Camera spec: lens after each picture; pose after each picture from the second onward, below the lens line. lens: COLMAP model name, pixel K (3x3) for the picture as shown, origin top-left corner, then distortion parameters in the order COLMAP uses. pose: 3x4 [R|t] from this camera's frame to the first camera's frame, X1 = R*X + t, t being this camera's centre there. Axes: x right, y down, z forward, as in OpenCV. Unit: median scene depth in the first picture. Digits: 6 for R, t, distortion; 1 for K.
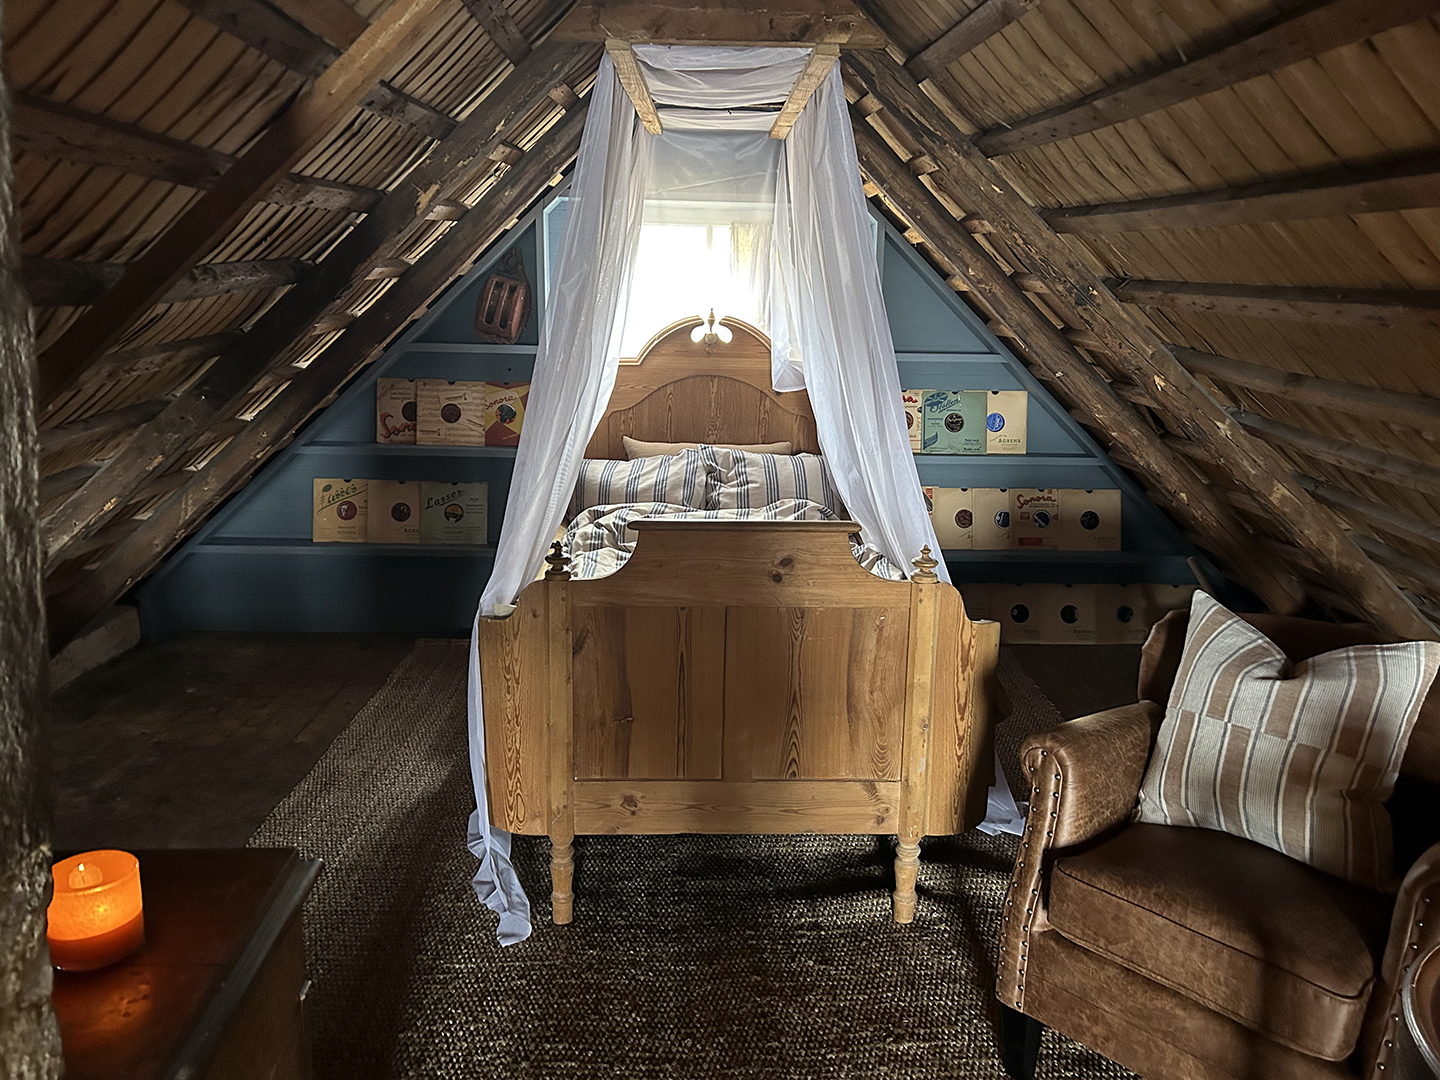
lens RADIAL K [[1048.6, 0, 719.2], [0, 1048.6, 543.0], [0, 0, 1]] dist [0.054812, -0.002081]
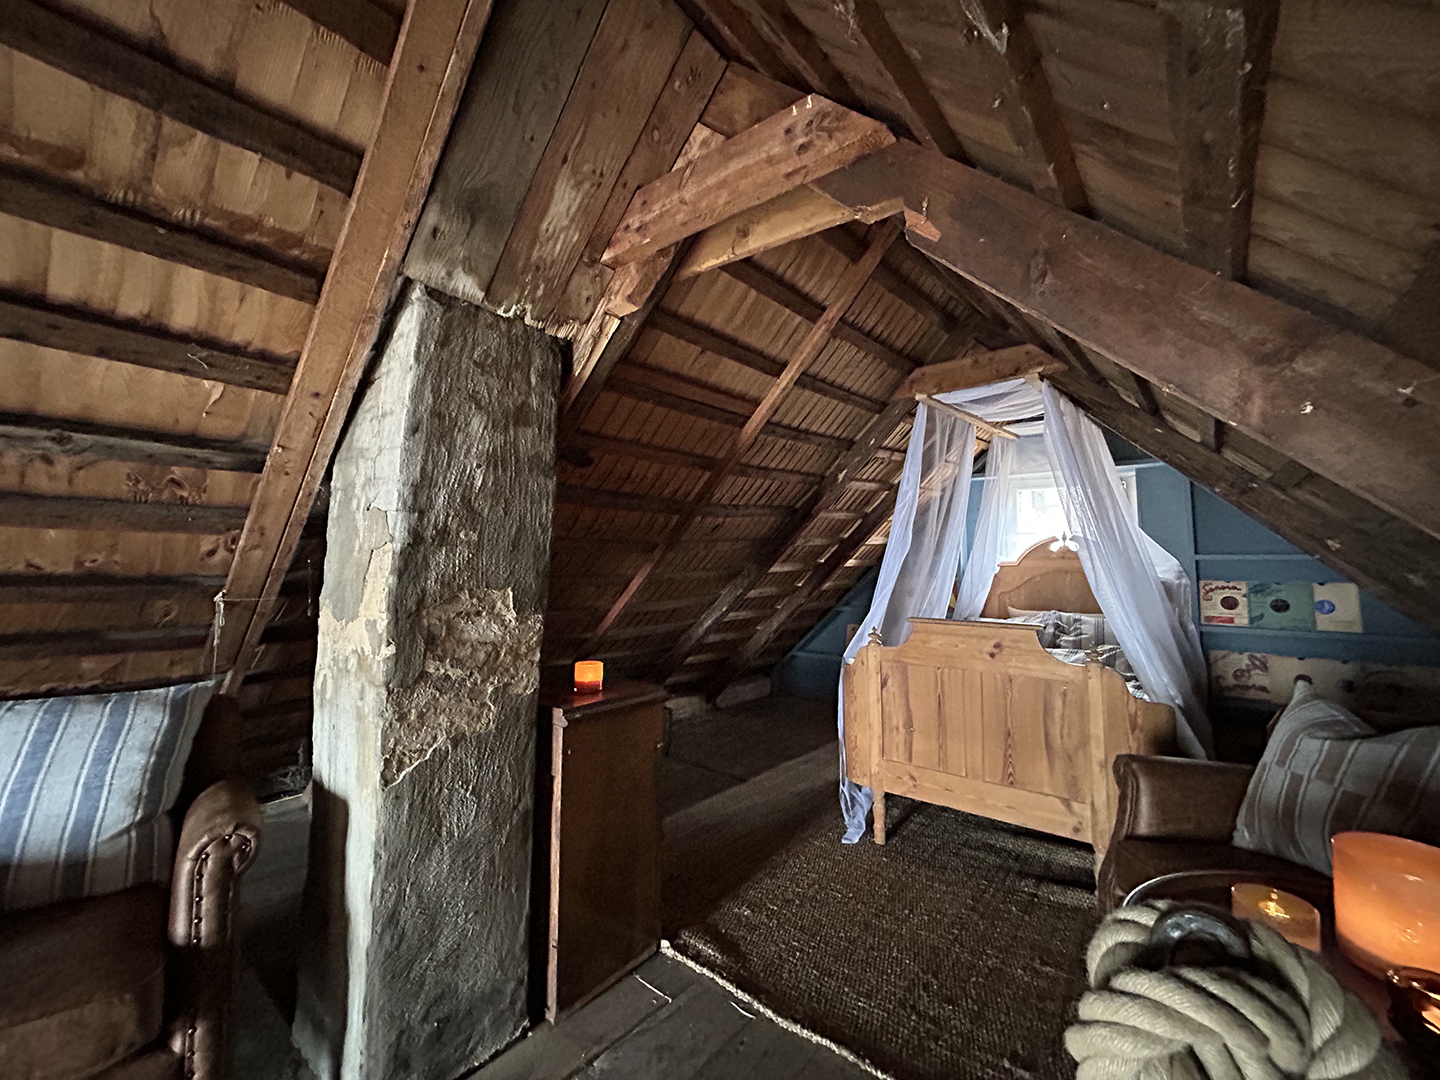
lens RADIAL K [[580.5, 0, 718.1], [0, 580.5, 532.7], [0, 0, 1]] dist [0.002447, -0.000702]
pose [[0.759289, -0.049743, -0.648850, 0.328141], [-0.127793, 0.966262, -0.223621, 0.105261], [0.638083, 0.252711, 0.727315, -0.038716]]
